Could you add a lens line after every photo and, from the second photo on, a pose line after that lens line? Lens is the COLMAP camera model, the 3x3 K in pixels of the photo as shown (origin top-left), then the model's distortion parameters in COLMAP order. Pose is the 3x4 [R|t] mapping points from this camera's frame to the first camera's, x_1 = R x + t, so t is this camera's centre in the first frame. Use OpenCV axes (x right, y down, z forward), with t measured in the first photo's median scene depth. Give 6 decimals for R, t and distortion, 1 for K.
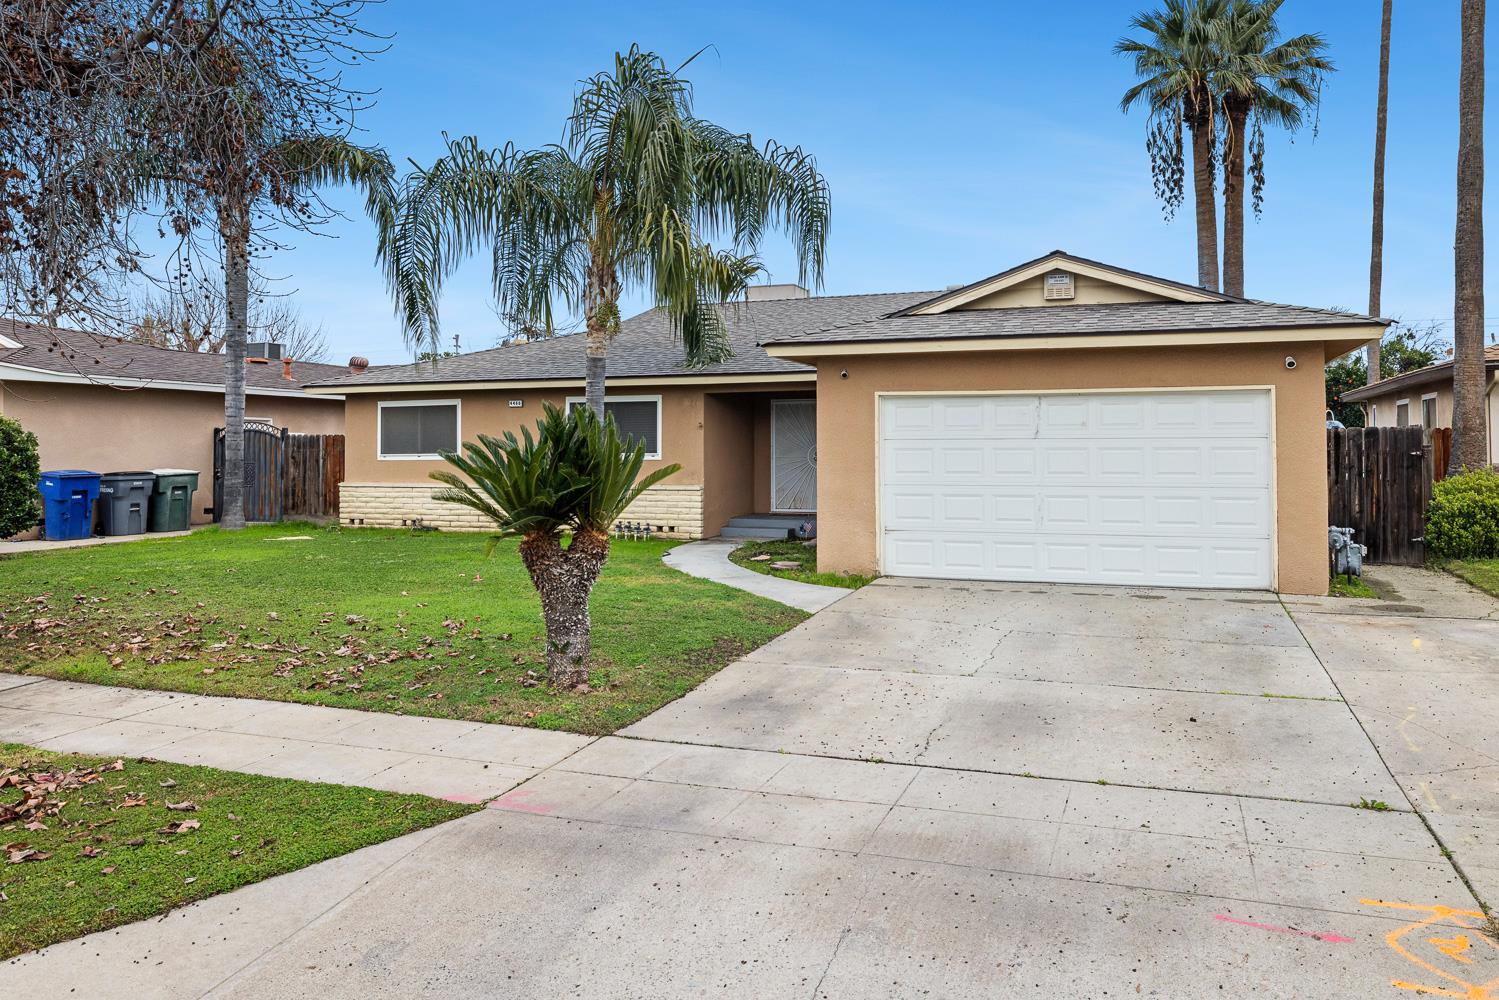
lens RADIAL K [[1058.2, 0, 779.9], [0, 1058.2, 422.7], [0, 0, 1]] dist [0.004774, 0.000206]
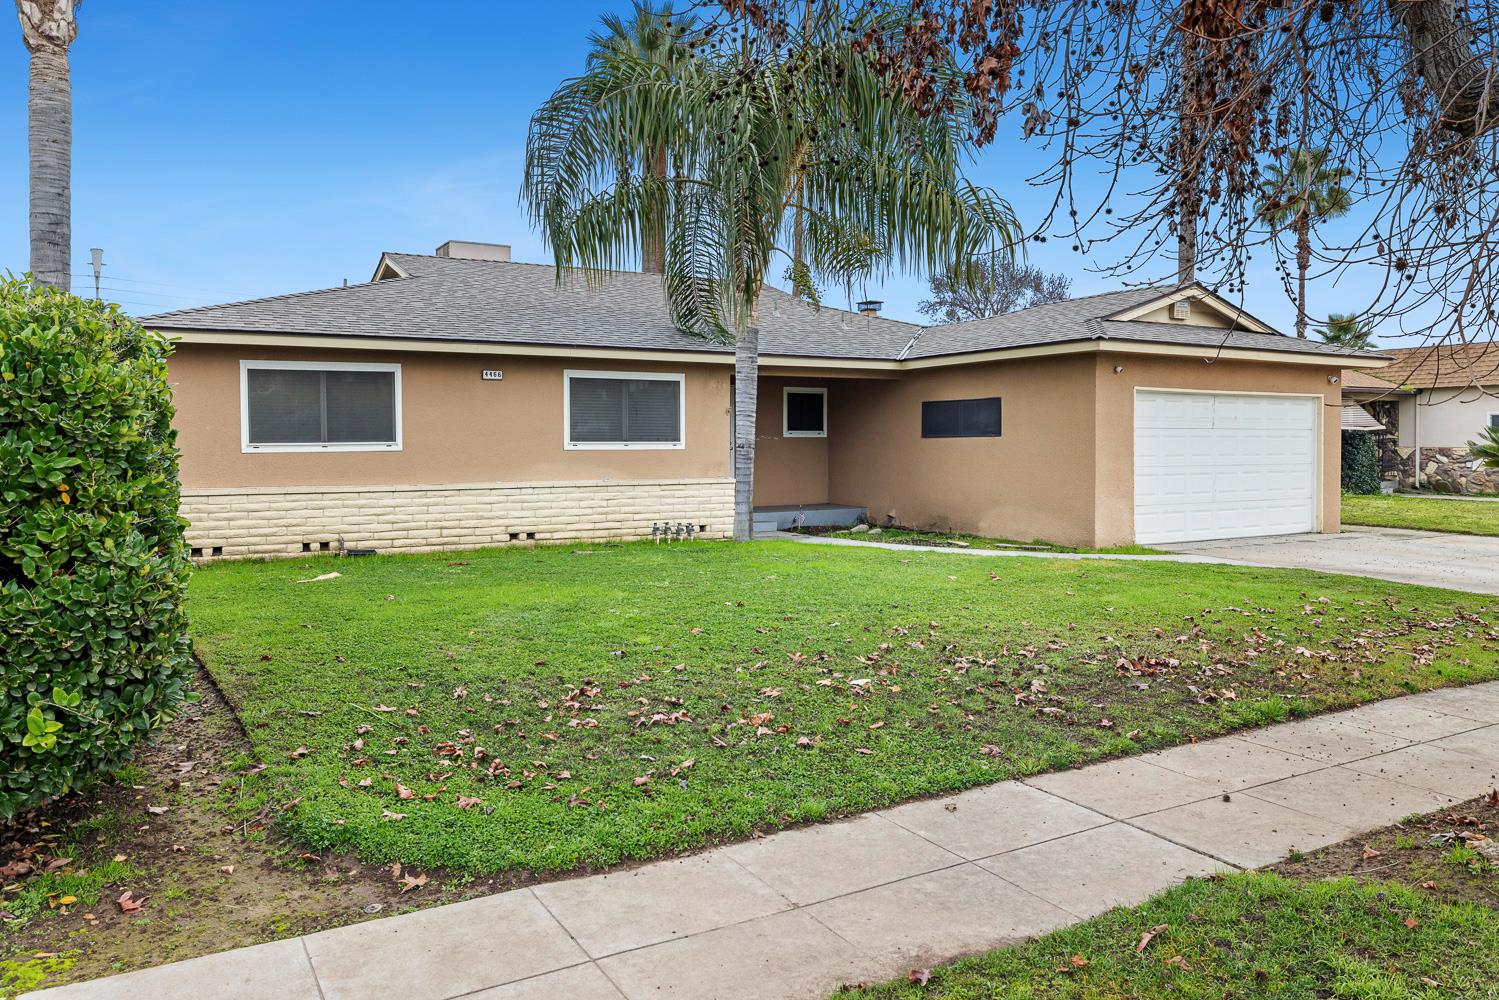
lens RADIAL K [[1092.2, 0, 744.8], [0, 1092.2, 487.2], [0, 0, 1]] dist [-0.002638, 0.000425]
pose [[0.641771, -0.029405, 0.766333, -0.765585], [-0.019355, 0.998325, 0.054516, 0.016416], [-0.766652, -0.049819, 0.640127, 0.393238]]
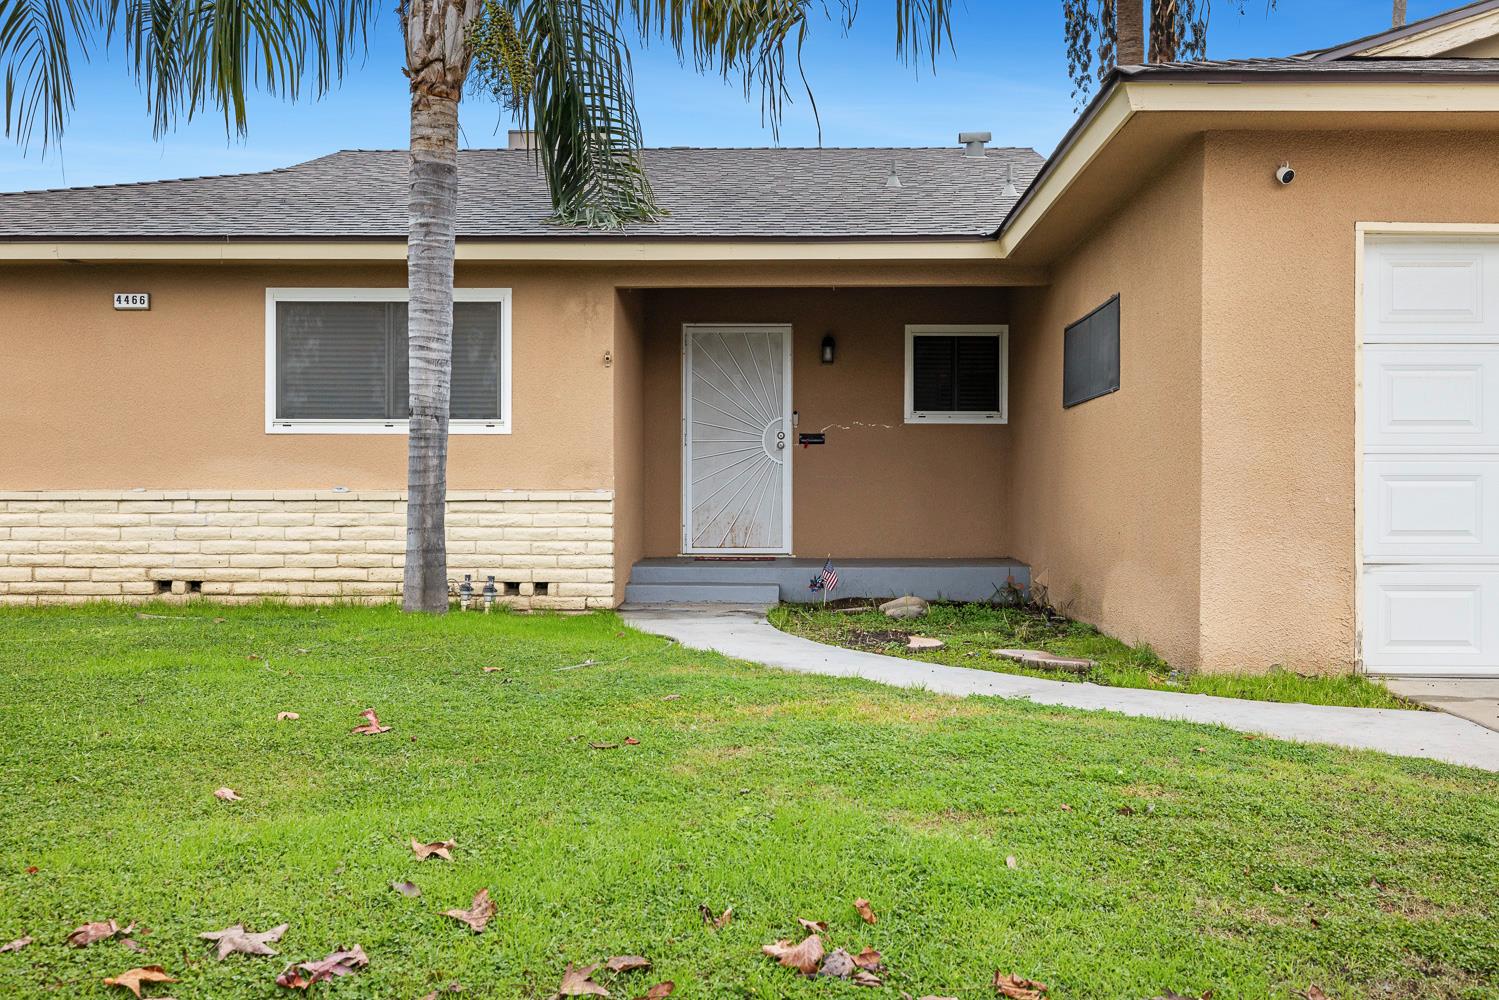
lens RADIAL K [[1495.4, 0, 756.5], [0, 1495.4, 514.6], [0, 0, 1]] dist [0.010958, 0.000000]
pose [[0.946364, 0.000988, 0.323100, -0.218520], [-0.012933, 0.999310, 0.034827, 0.045788], [-0.322842, -0.037138, 0.945724, 0.370931]]
